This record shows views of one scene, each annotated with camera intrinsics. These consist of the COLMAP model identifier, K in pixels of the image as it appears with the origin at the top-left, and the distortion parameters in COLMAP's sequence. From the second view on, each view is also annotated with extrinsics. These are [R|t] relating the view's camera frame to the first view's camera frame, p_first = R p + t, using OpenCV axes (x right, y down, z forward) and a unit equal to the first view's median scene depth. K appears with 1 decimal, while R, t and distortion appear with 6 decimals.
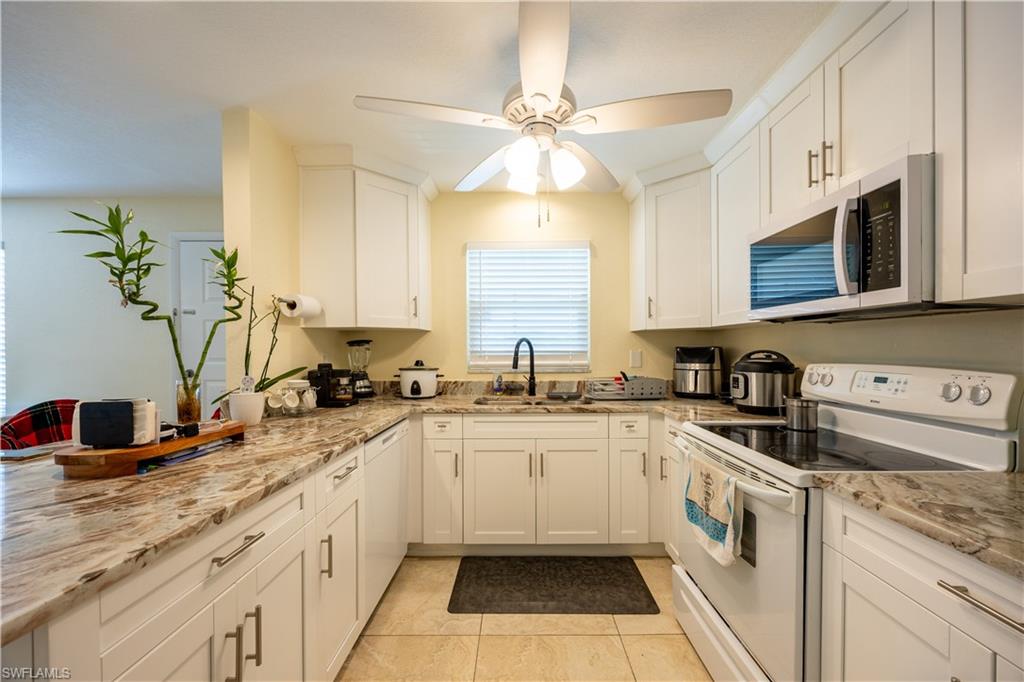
lens RADIAL K [[401.6, 0, 513.0], [0, 401.6, 344.6], [0, 0, 1]] dist [-0.002429, -0.000225]
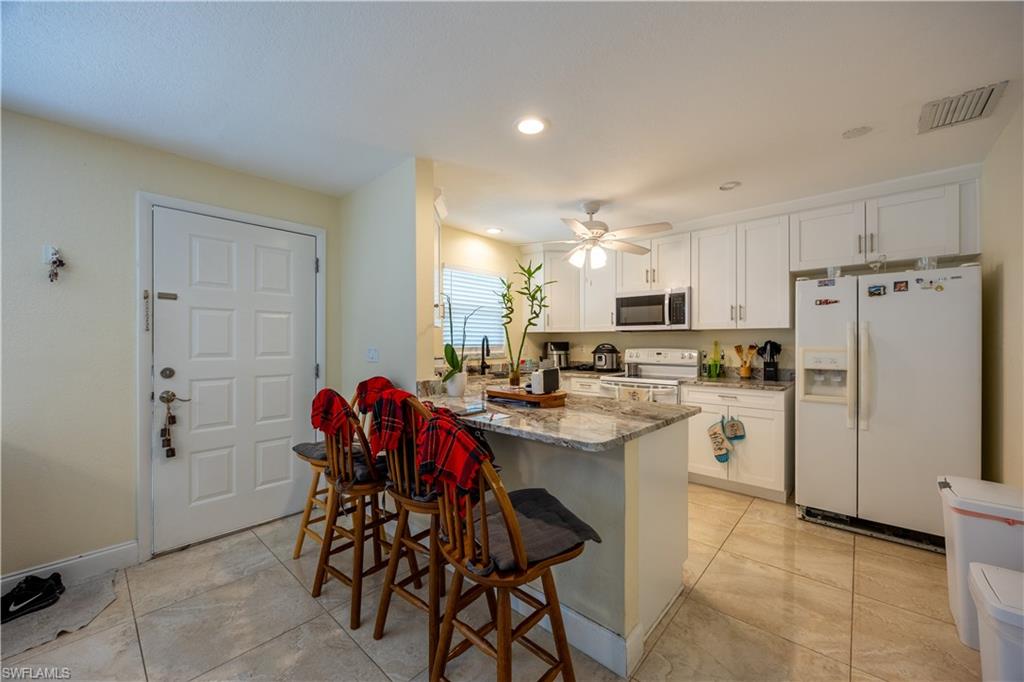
lens RADIAL K [[401.6, 0, 516.7], [0, 401.6, 343.7], [0, 0, 1]] dist [-0.002429, -0.000225]
pose [[0.652416, 0.000553, 0.757861, -1.583668], [-0.007448, 0.999956, 0.005681, 0.006377], [-0.757824, -0.009351, 0.652392, -0.081085]]
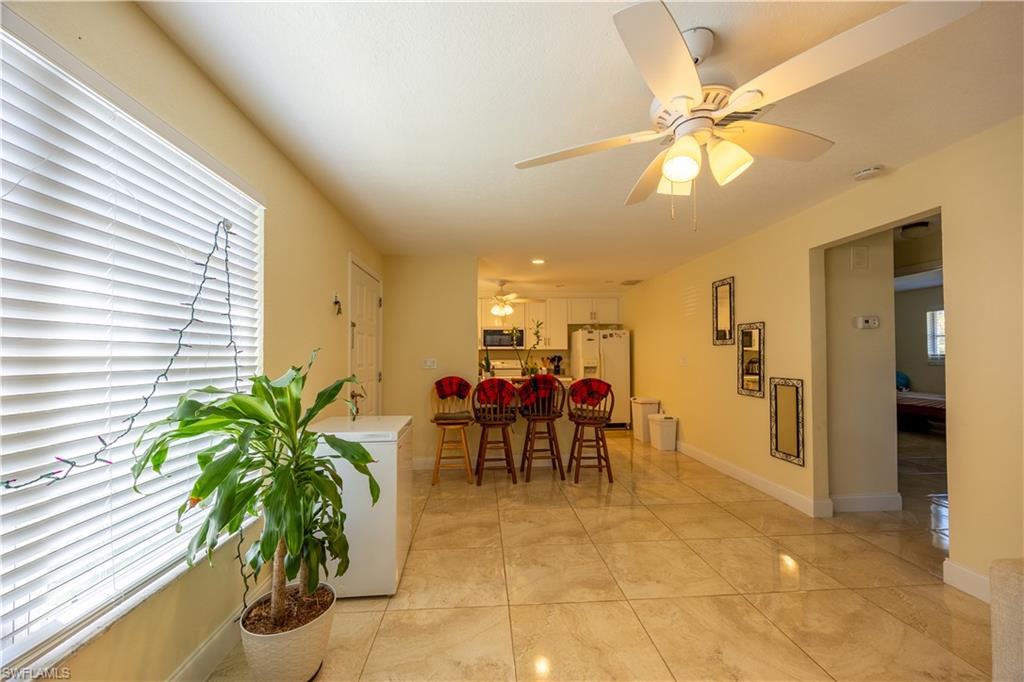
lens RADIAL K [[401.6, 0, 514.7], [0, 401.6, 347.7], [0, 0, 1]] dist [-0.002429, -0.000225]
pose [[-0.101728, 0.025650, 0.994481, -3.419897], [-0.000972, 0.999664, -0.025884, 0.024474], [-0.994812, -0.003600, -0.101669, 1.149060]]
